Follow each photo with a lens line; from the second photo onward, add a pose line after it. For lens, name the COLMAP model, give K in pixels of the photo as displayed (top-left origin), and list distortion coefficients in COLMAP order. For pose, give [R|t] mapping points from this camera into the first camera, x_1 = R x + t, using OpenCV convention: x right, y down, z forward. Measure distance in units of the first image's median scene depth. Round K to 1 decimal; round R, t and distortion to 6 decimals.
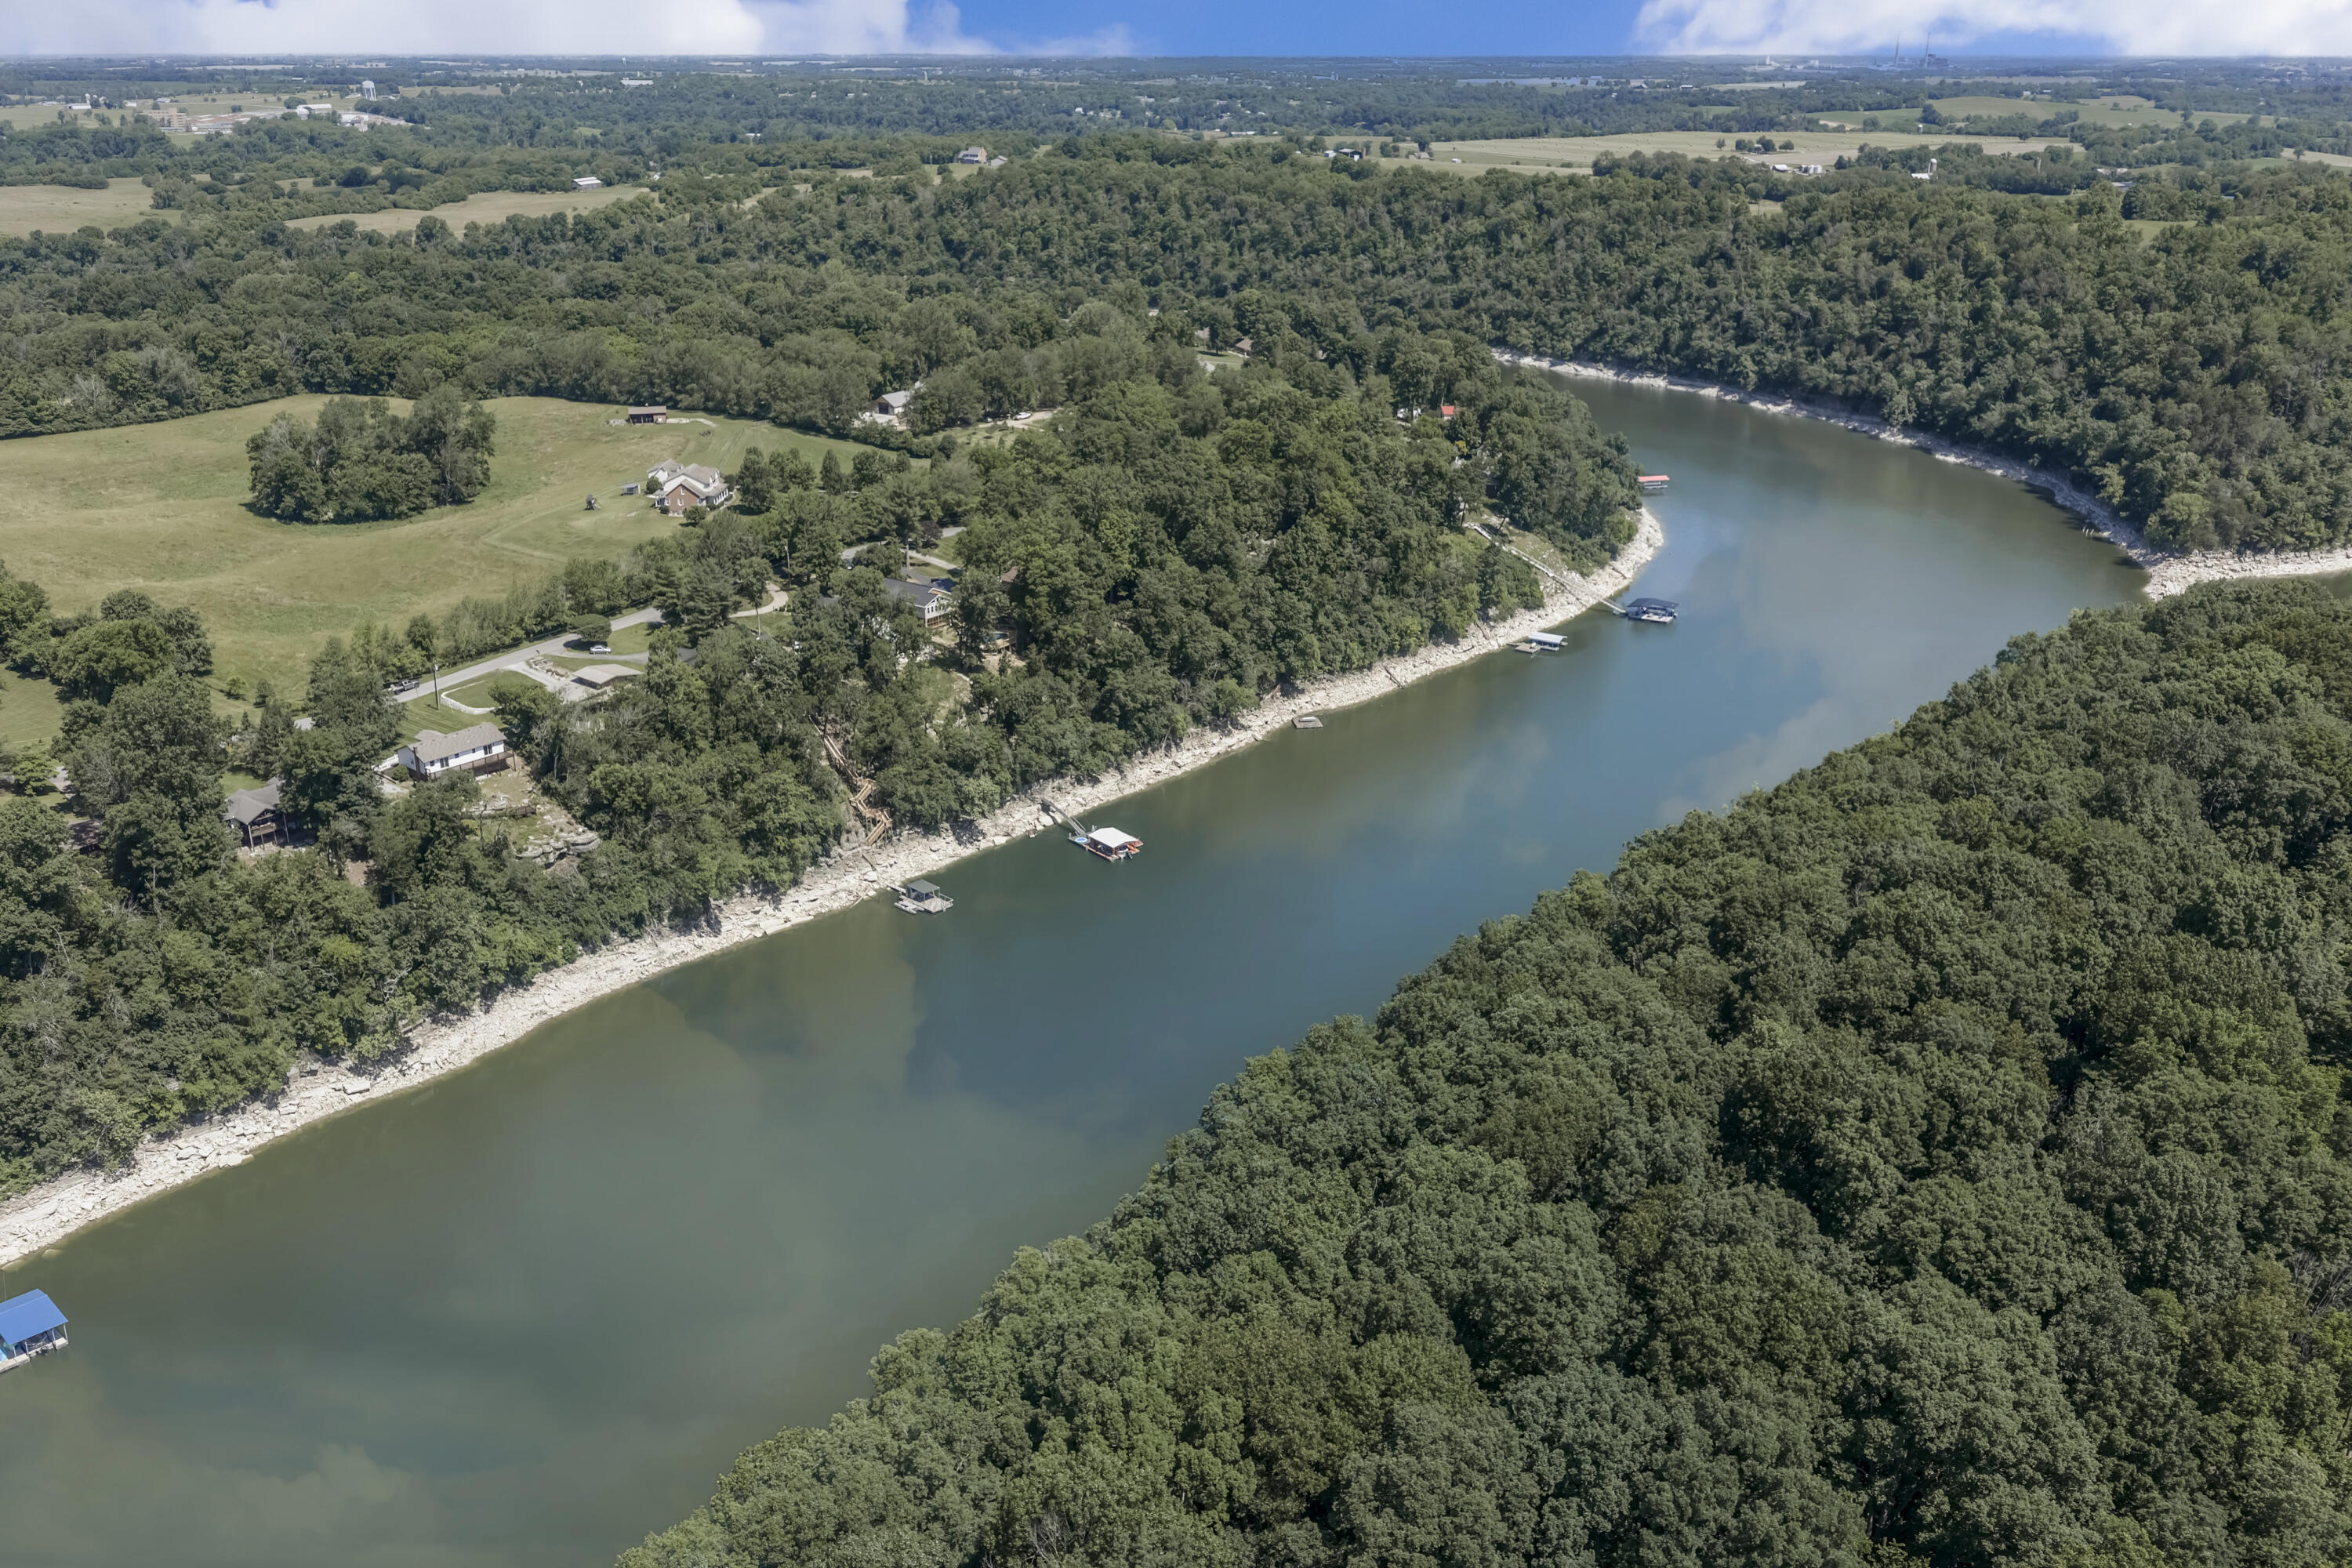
lens RADIAL K [[1940.4, 0, 1183.6], [0, 1940.4, 780.6], [0, 0, 1]] dist [0.028517, -0.053322]
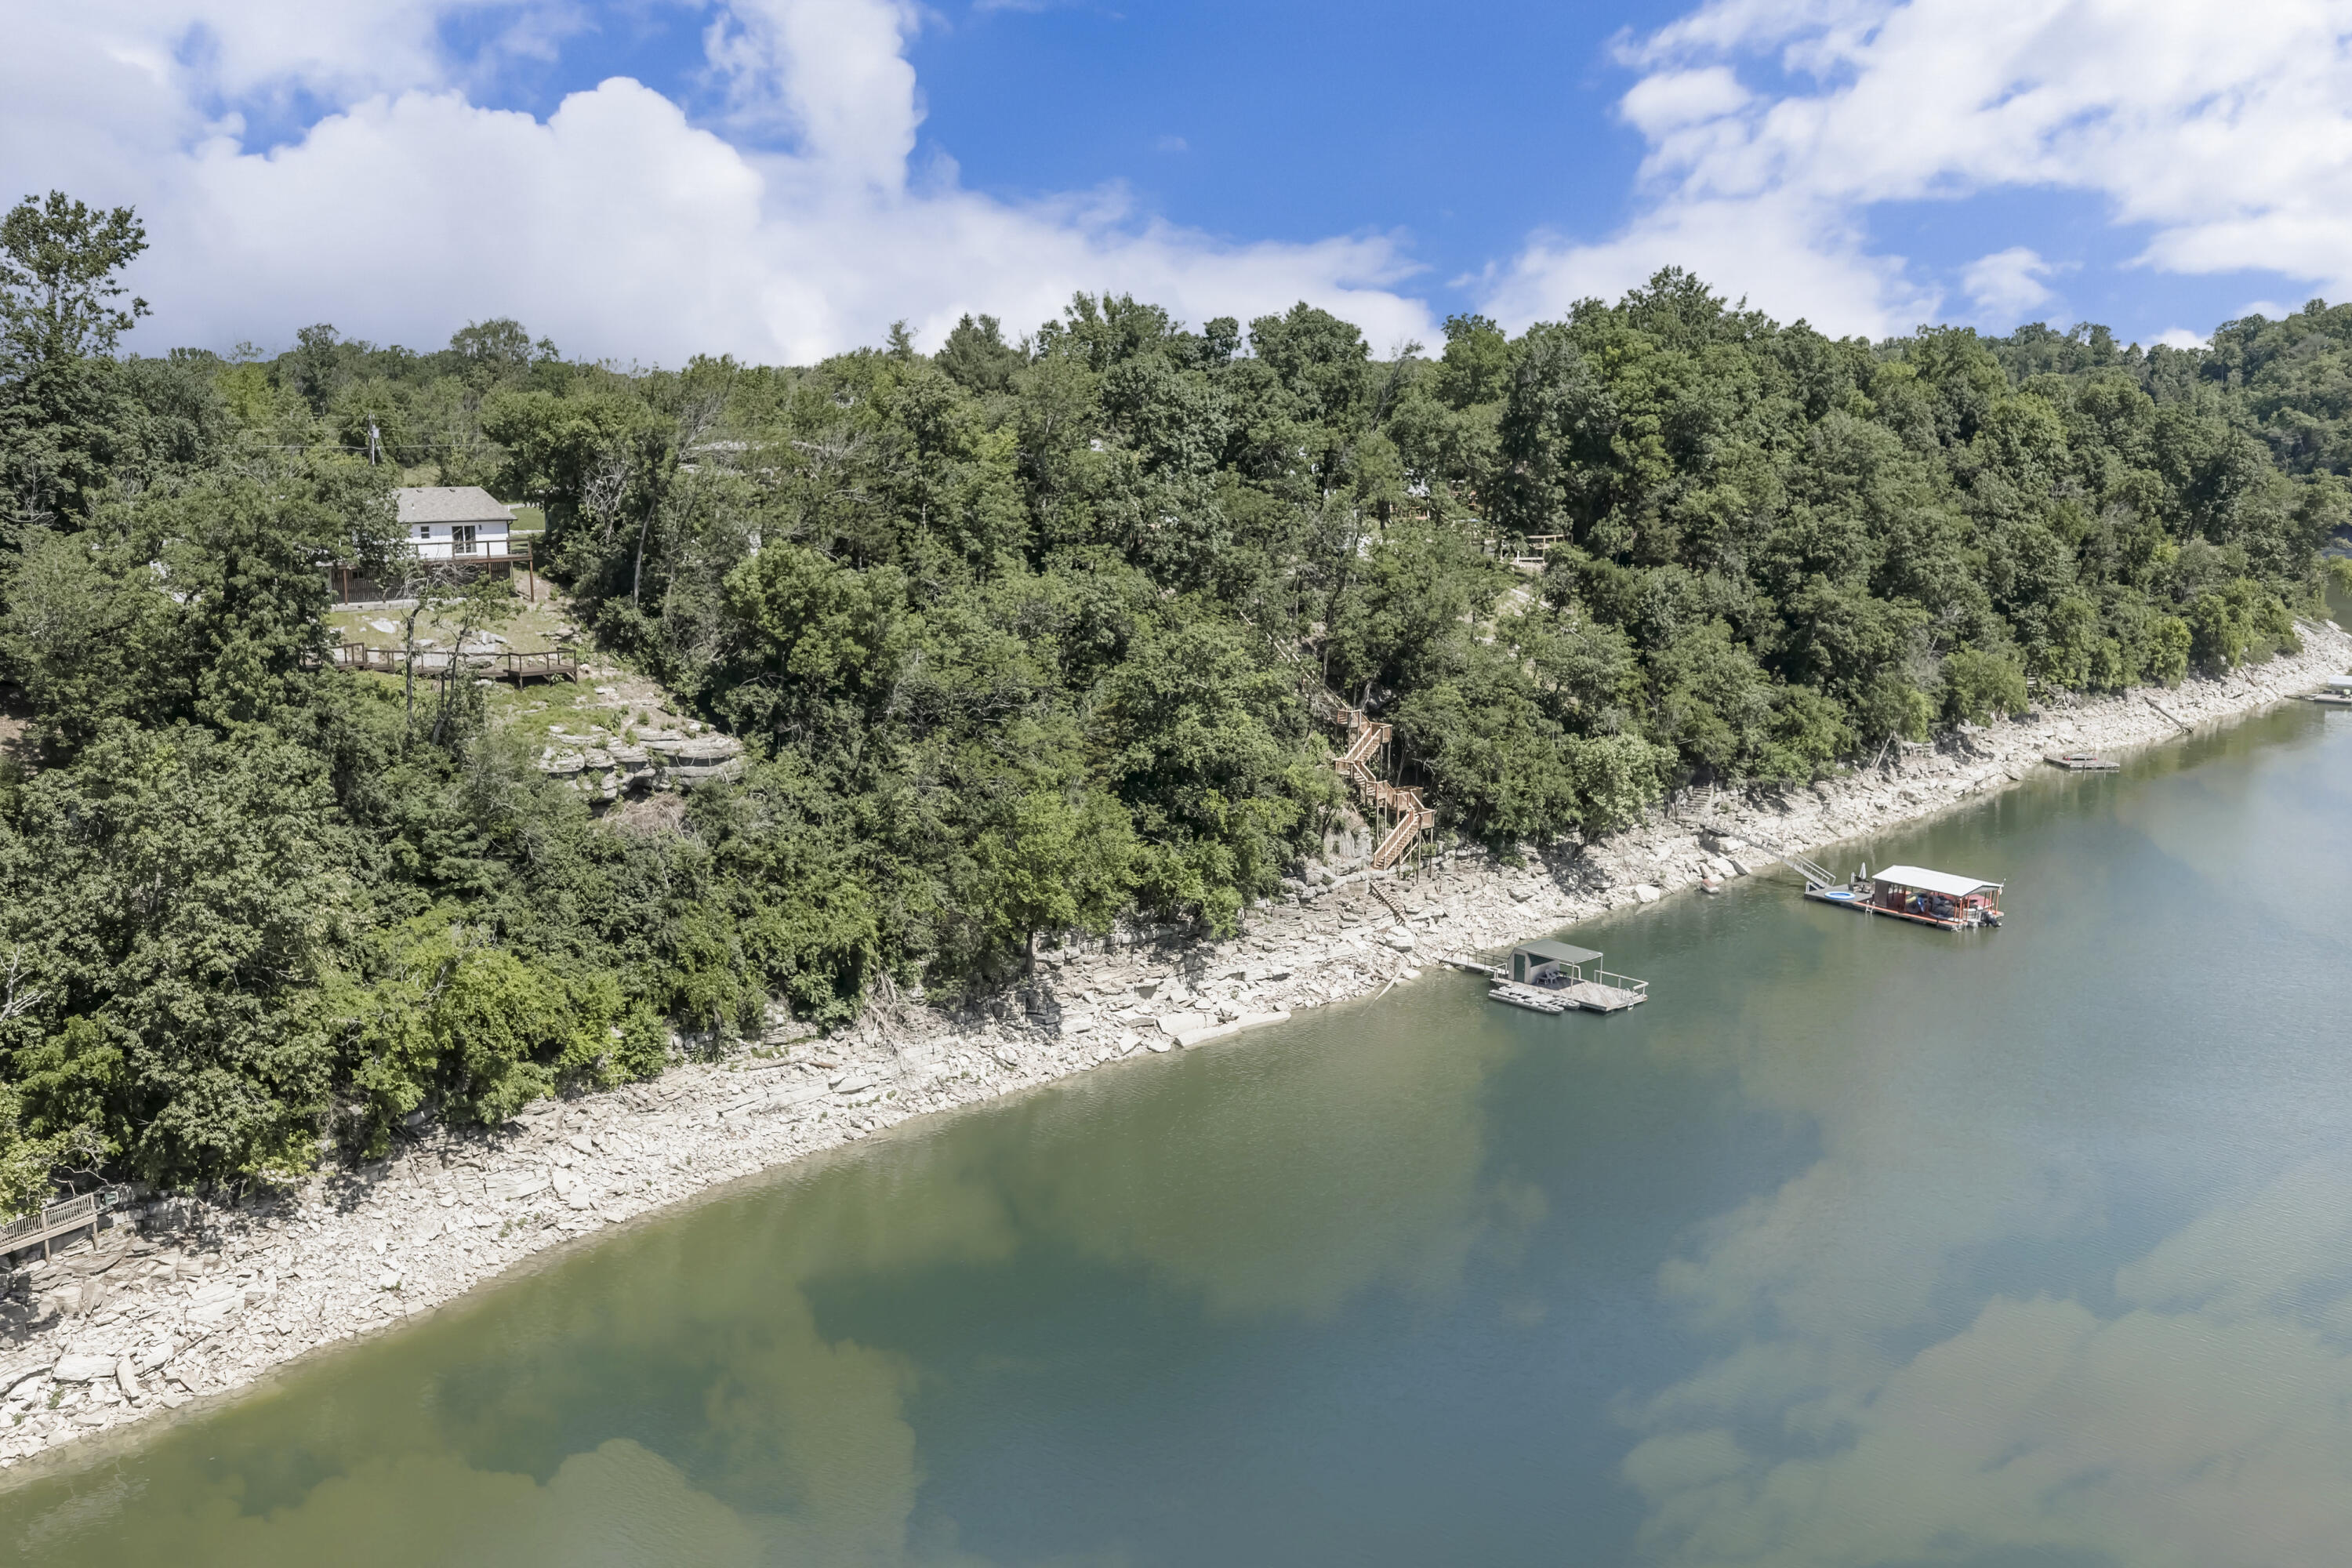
lens RADIAL K [[1940.4, 0, 1183.6], [0, 1940.4, 780.6], [0, 0, 1]] dist [0.028517, -0.053322]
pose [[0.999100, 0.010713, -0.041048, -0.204558], [-0.017981, 0.983315, -0.181020, 0.097912], [0.038424, 0.181595, 0.982622, 0.650865]]
